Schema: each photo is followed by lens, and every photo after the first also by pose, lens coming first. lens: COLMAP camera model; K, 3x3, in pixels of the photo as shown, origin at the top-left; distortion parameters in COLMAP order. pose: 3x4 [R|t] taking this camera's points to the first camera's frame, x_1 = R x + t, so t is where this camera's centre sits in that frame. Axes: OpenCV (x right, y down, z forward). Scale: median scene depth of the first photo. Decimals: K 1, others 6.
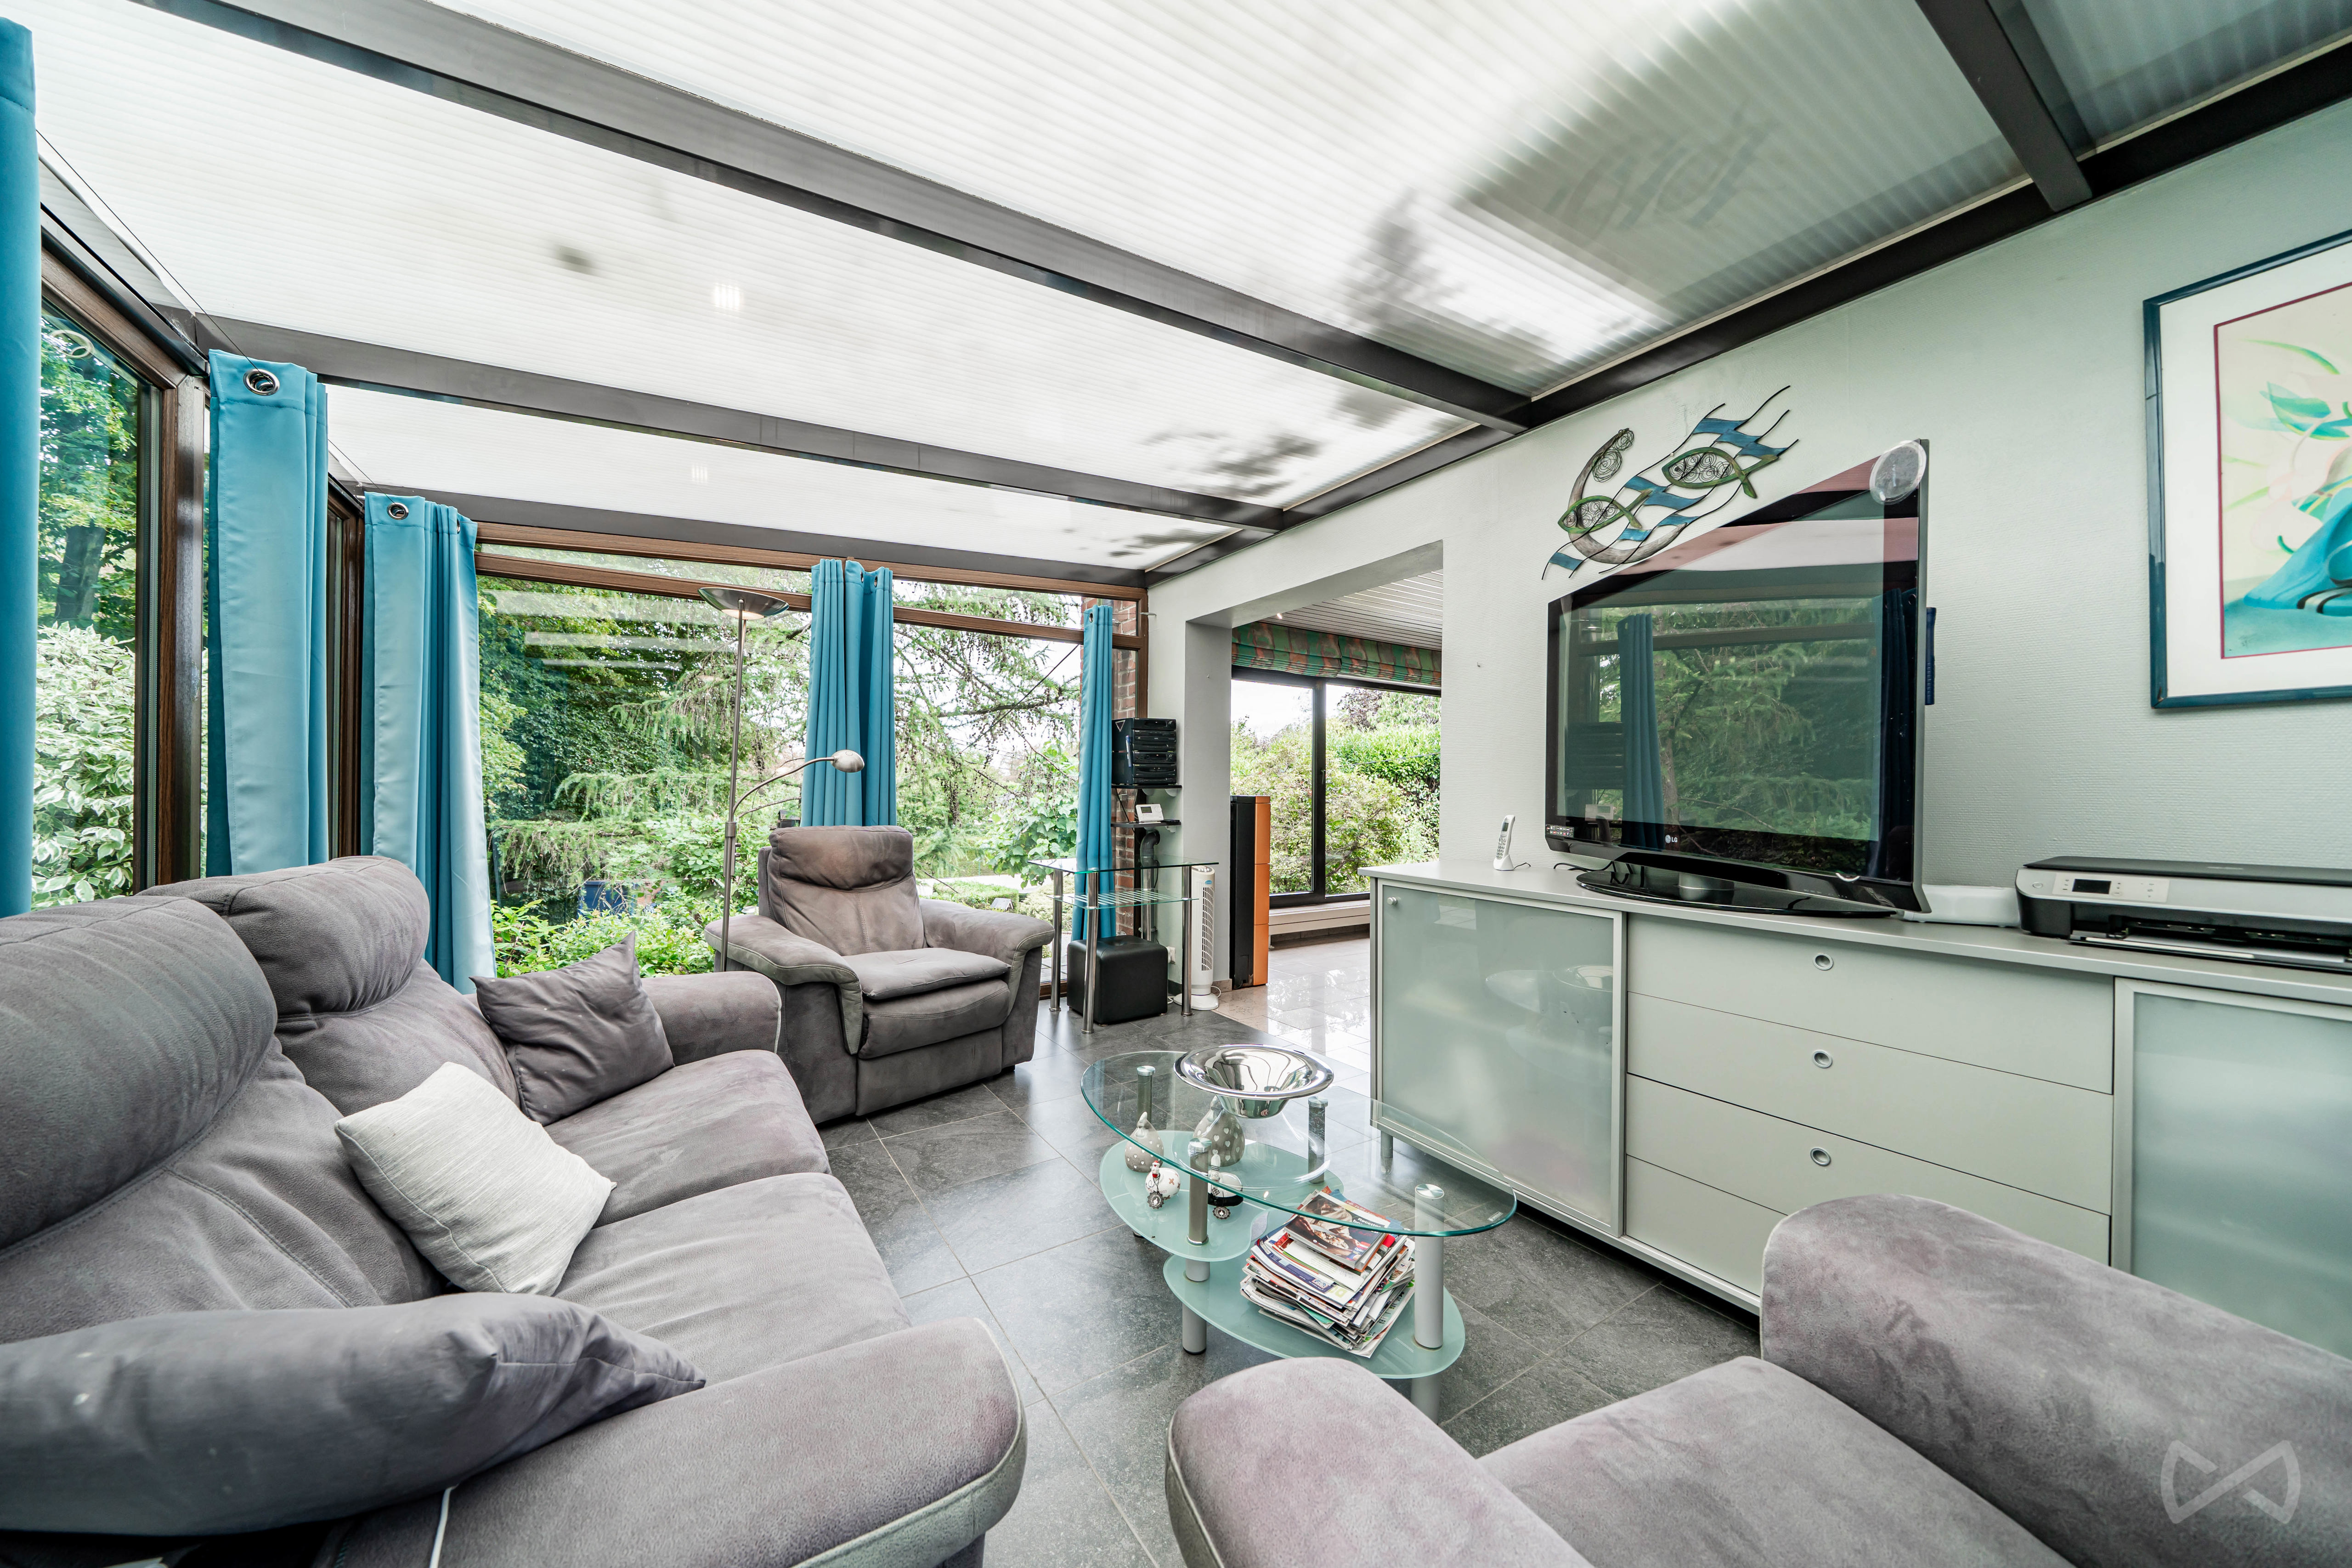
lens RADIAL K [[803.1, 0, 1184.3], [0, 803.1, 786.0], [0, 0, 1]] dist [-0.001428, -0.000021]
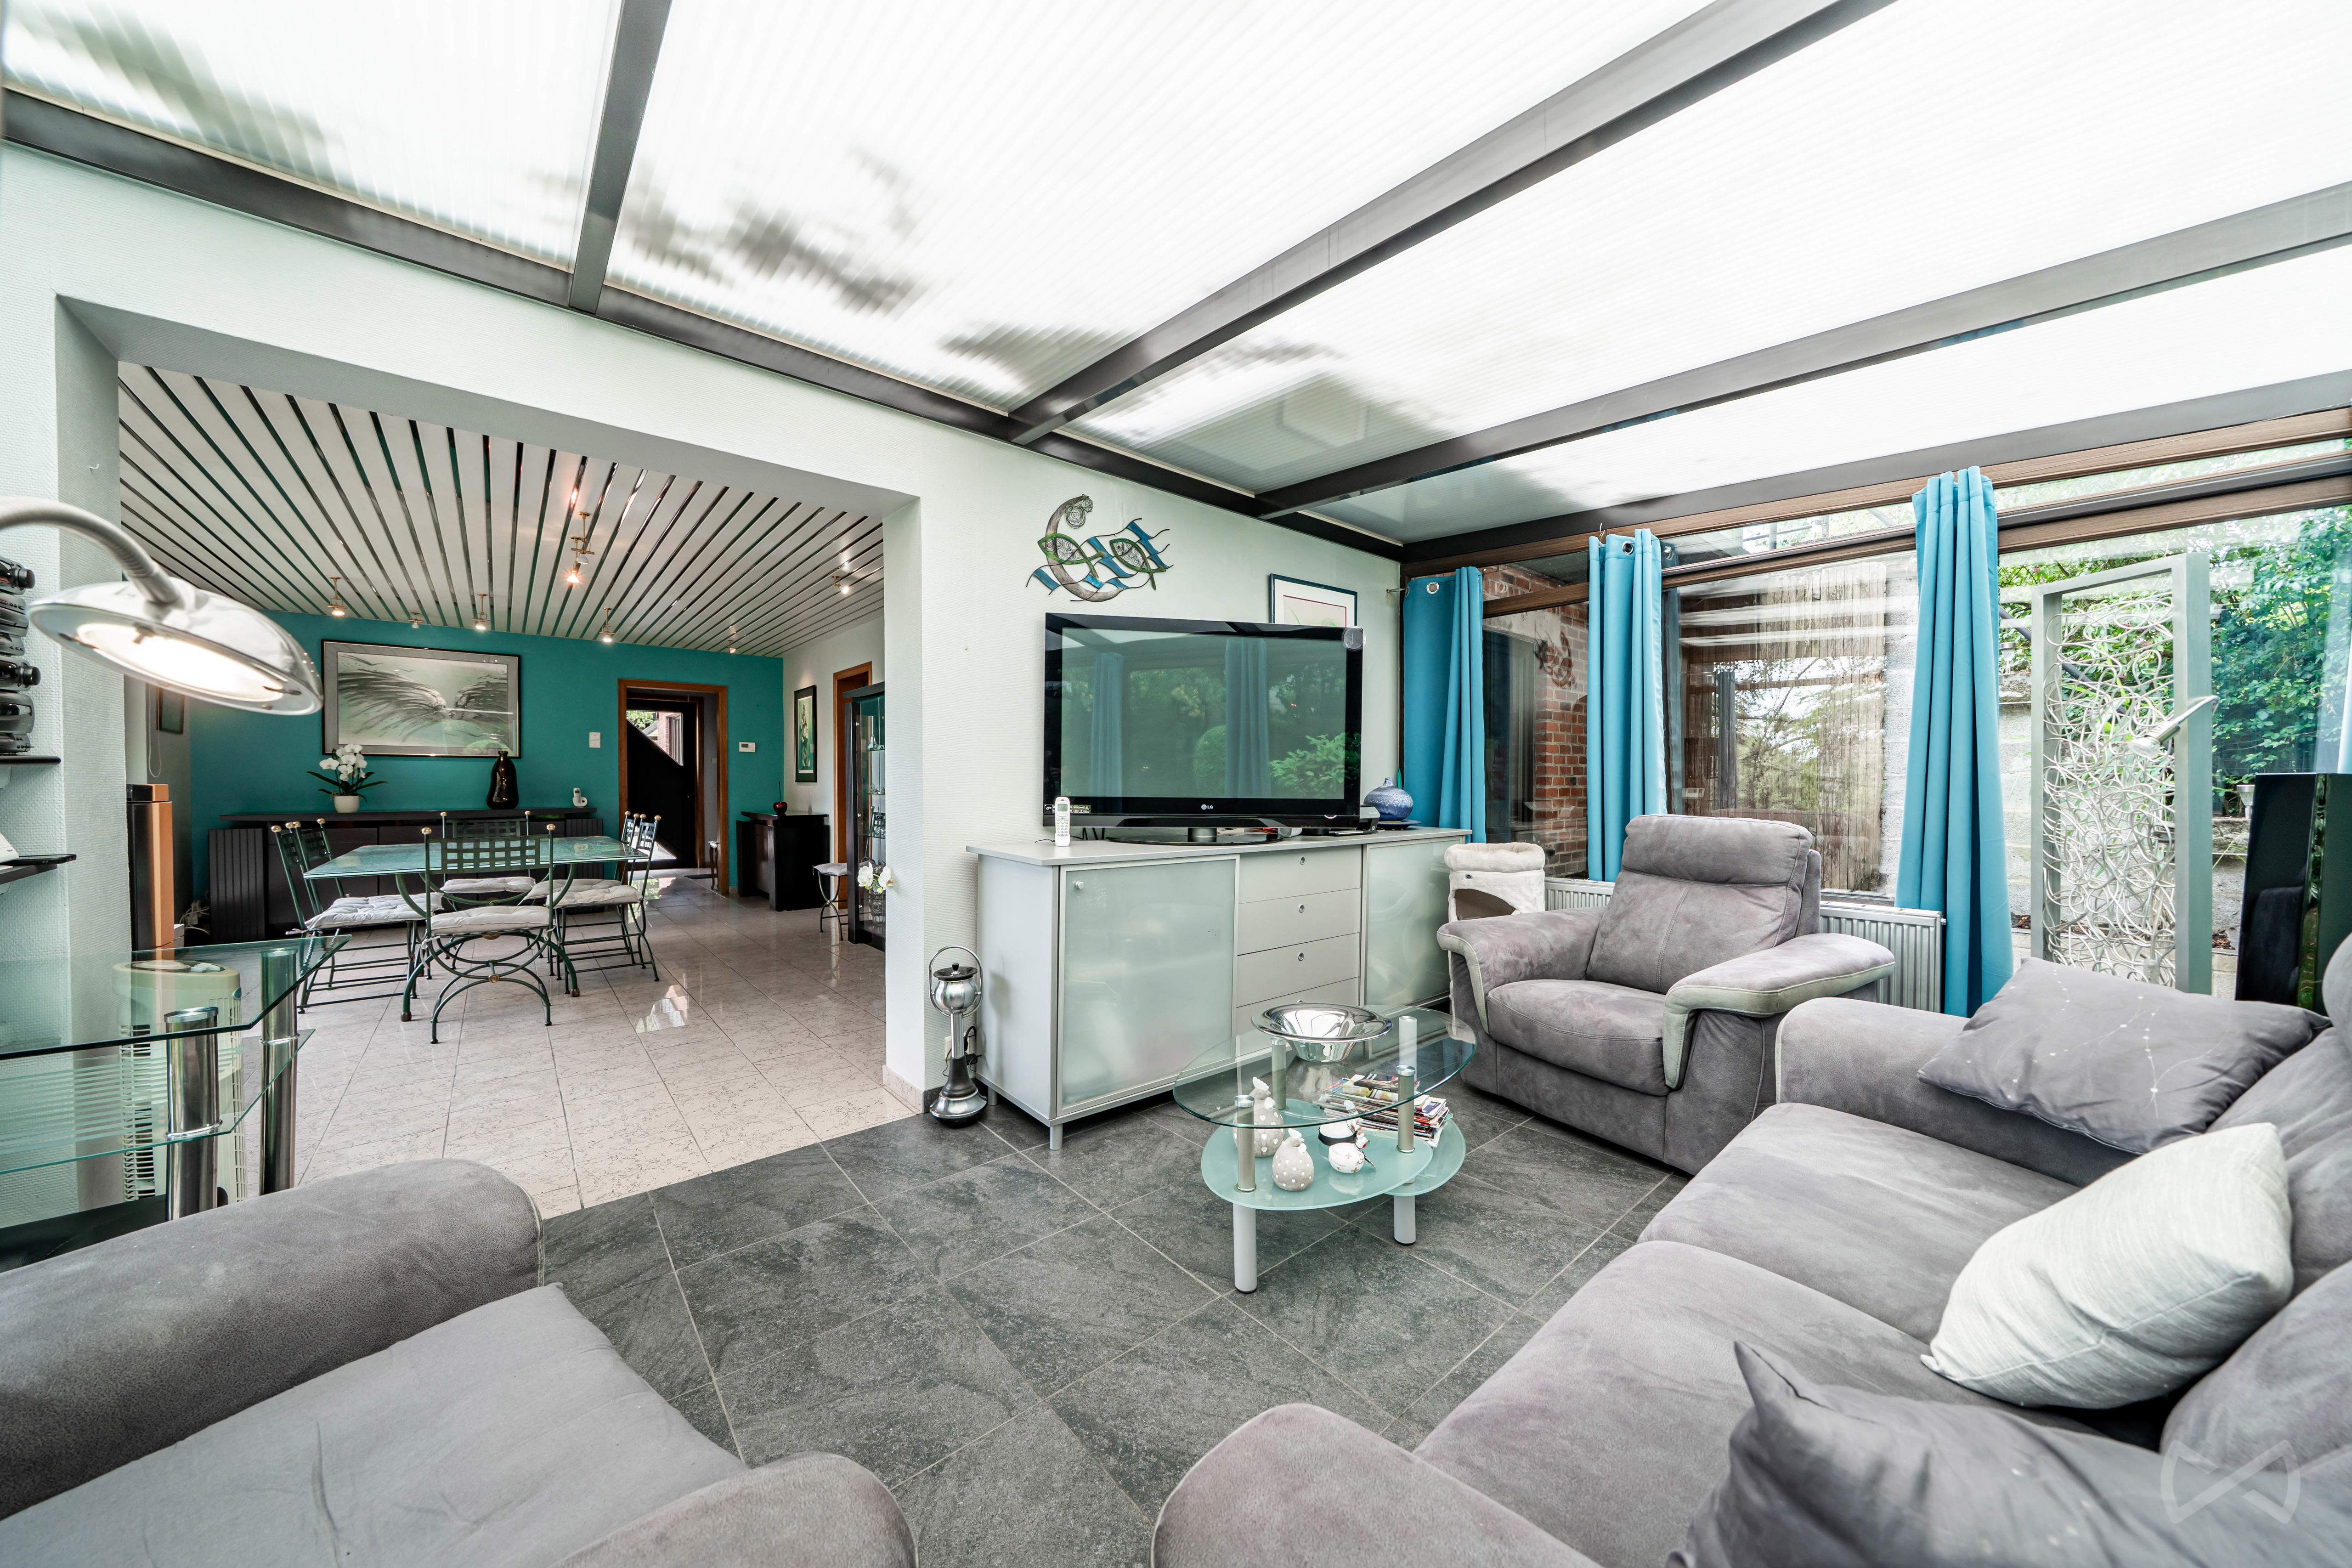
lens RADIAL K [[803.1, 0, 1183.4], [0, 803.1, 791.5], [0, 0, 1]] dist [-0.001428, -0.000021]
pose [[-0.125234, -0.015758, 0.992002, -0.750556], [-0.006922, 0.999863, 0.015009, 0.010197], [-0.992103, -0.004987, -0.125326, 0.994194]]
